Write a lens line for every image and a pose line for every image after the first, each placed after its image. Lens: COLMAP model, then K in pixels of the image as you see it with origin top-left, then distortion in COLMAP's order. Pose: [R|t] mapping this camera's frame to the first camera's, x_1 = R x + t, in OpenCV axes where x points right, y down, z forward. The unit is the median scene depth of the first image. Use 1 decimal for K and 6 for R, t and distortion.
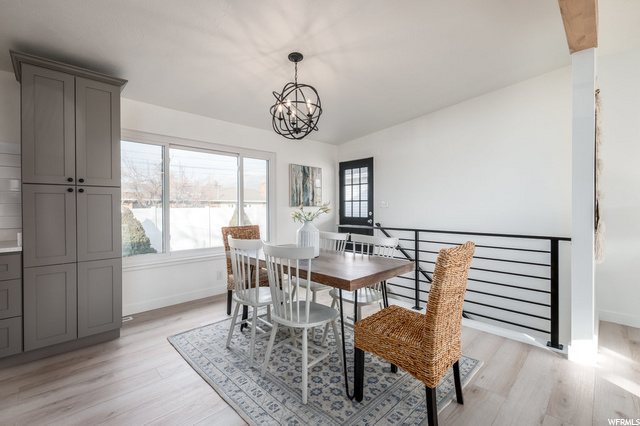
lens RADIAL K [[282.3, 0, 320.5], [0, 282.3, 213.3], [0, 0, 1]] dist [0.003426, 0.000347]
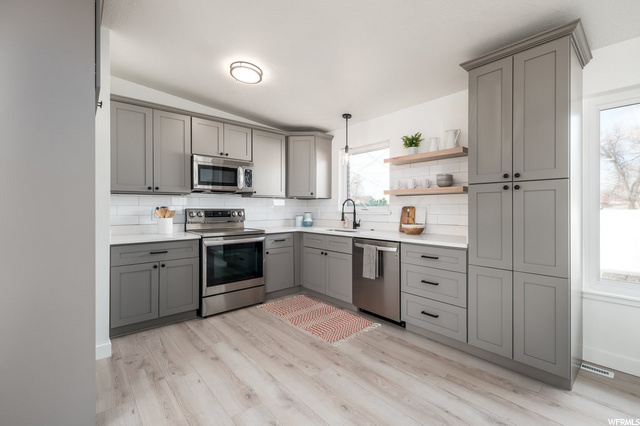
lens RADIAL K [[282.3, 0, 320.2], [0, 282.3, 208.0], [0, 0, 1]] dist [0.003426, 0.000347]
pose [[-0.052968, 0.006977, -0.998572, 0.029483], [-0.013561, 0.999878, 0.007706, -0.016994], [0.998504, 0.013950, -0.052867, 0.468134]]
